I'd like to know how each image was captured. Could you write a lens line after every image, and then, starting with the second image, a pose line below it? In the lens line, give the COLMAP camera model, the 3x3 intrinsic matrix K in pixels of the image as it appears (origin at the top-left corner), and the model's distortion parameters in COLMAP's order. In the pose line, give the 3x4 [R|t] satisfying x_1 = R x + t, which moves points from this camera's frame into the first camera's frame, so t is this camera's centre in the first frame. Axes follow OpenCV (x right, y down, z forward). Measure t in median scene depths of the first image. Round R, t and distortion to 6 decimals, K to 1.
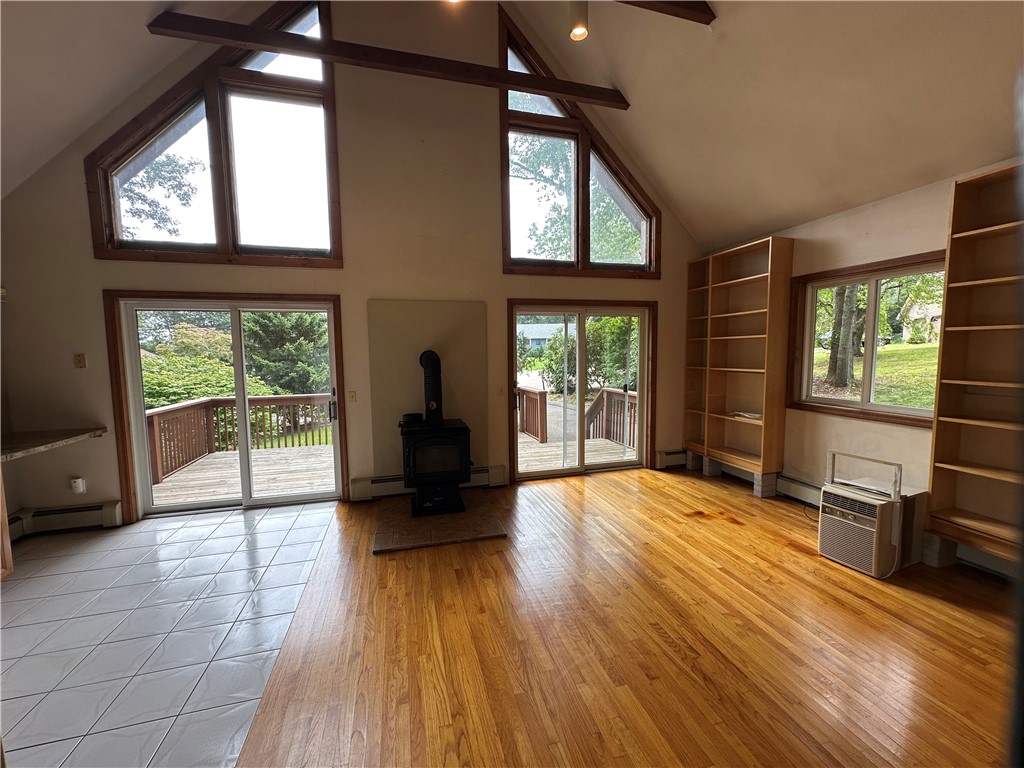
lens RADIAL K [[408.3, 0, 511.2], [0, 408.3, 383.6], [0, 0, 1]] dist [-0.004322, 0.000953]
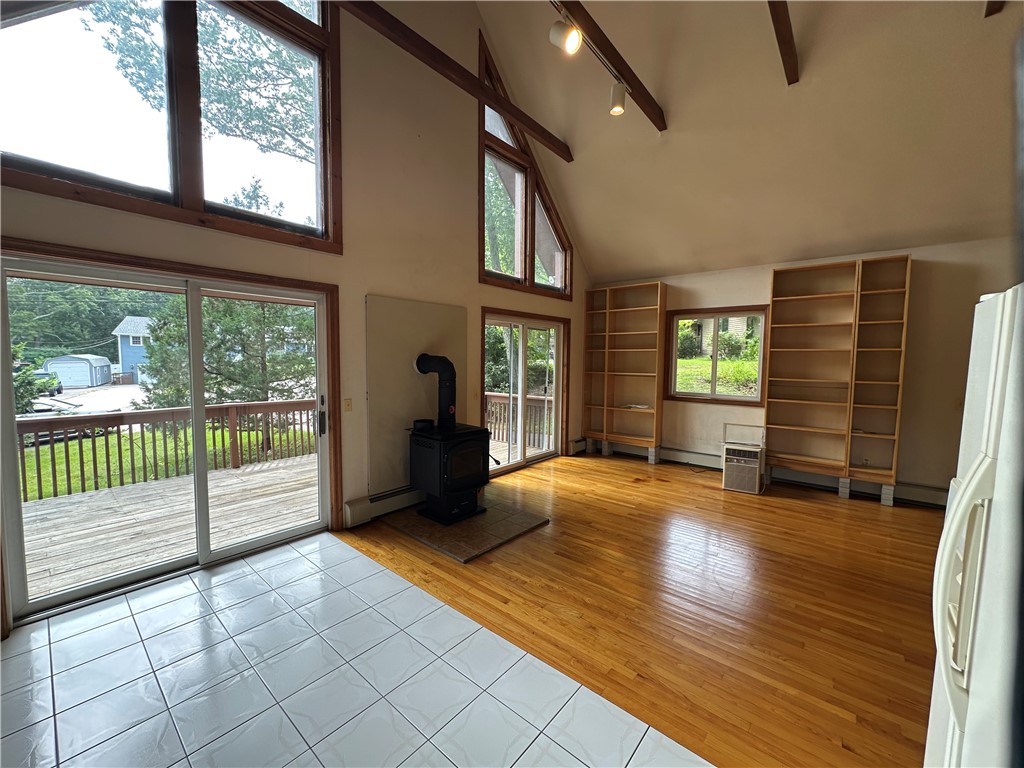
lens RADIAL K [[408.3, 0, 510.5], [0, 408.3, 383.9], [0, 0, 1]] dist [-0.004322, 0.000953]
pose [[0.829727, -0.013711, 0.558001, -0.598158], [0.024311, 0.999637, -0.011587, 0.006415], [-0.557640, 0.023180, 0.829759, 0.100707]]
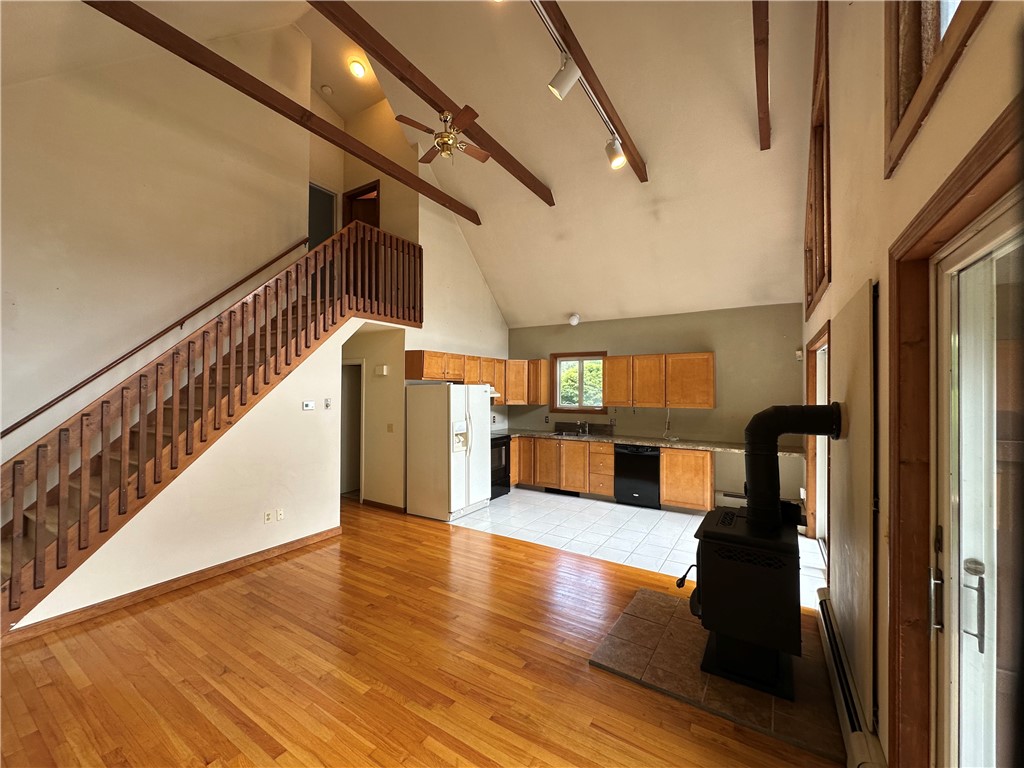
lens RADIAL K [[408.3, 0, 512.0], [0, 408.3, 384.2], [0, 0, 1]] dist [-0.004322, 0.000953]
pose [[-0.742261, 0.002540, -0.670107, 0.467758], [-0.049292, 0.997077, 0.058380, -0.118958], [0.668296, 0.076364, -0.739966, 1.162914]]
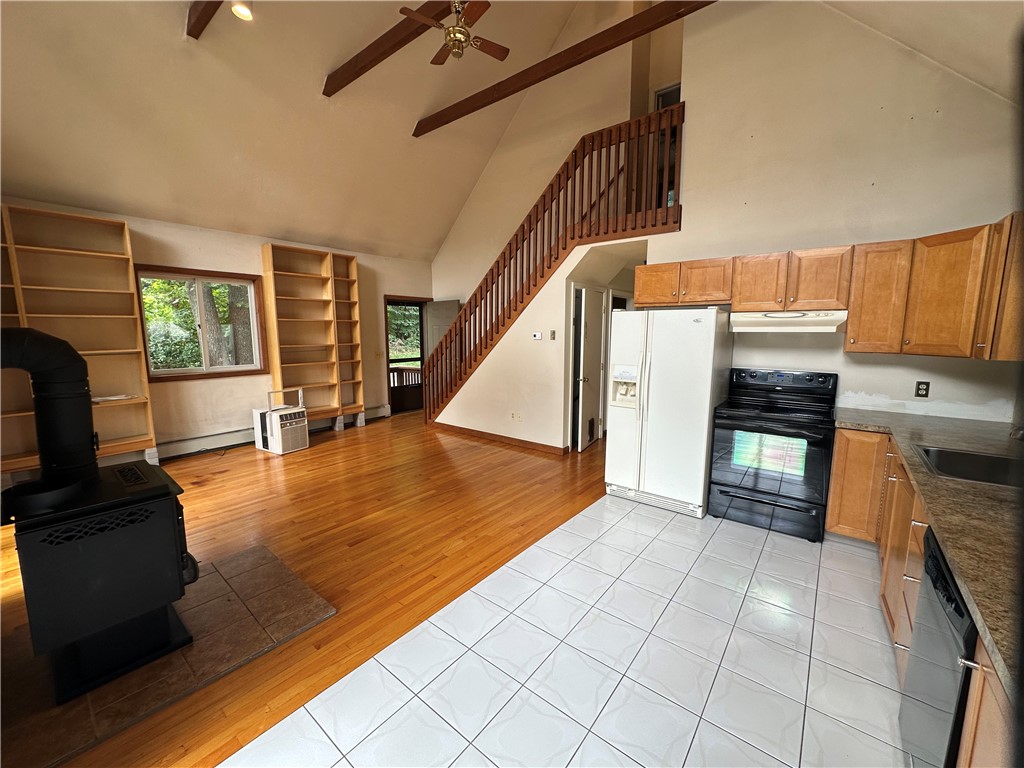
lens RADIAL K [[408.3, 0, 512.7], [0, 408.3, 384.4], [0, 0, 1]] dist [-0.004322, 0.000953]
pose [[-0.582763, -0.095425, 0.807020, -0.802125], [0.074960, 0.982536, 0.170308, -0.051159], [-0.809177, 0.159744, -0.565433, 0.835382]]
